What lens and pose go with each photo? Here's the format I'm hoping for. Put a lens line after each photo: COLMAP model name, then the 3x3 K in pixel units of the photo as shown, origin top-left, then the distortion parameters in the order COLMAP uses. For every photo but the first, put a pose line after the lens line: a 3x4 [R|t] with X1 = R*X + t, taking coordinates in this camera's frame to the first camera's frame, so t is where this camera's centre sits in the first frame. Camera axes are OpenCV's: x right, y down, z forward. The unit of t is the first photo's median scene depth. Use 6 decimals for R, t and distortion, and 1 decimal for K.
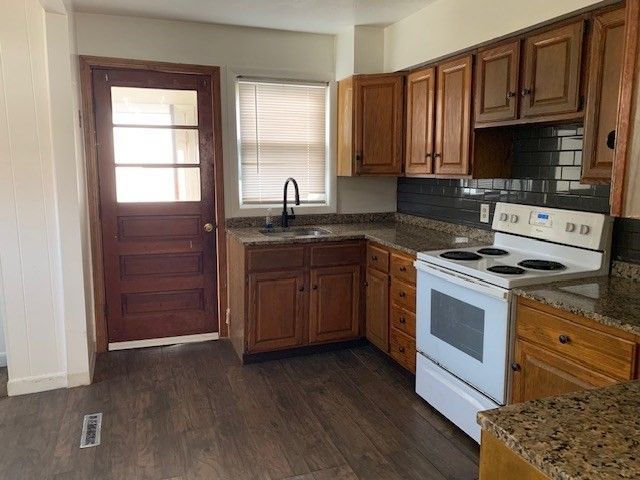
lens RADIAL K [[485.9, 0, 317.7], [0, 485.9, 242.2], [0, 0, 1]] dist [-0.003548, -0.011202]
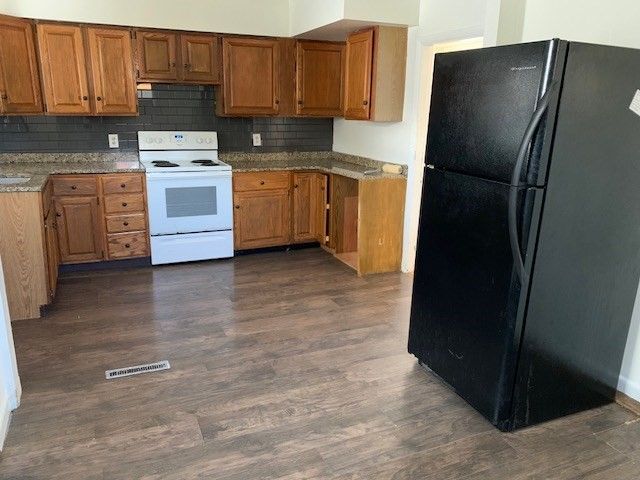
lens RADIAL K [[485.9, 0, 319.6], [0, 485.9, 237.8], [0, 0, 1]] dist [-0.003548, -0.011202]
pose [[-0.047115, -0.263324, 0.963556, -1.243888], [0.138310, 0.953616, 0.267370, -0.094985], [-0.989268, 0.145866, -0.008509, 0.512754]]
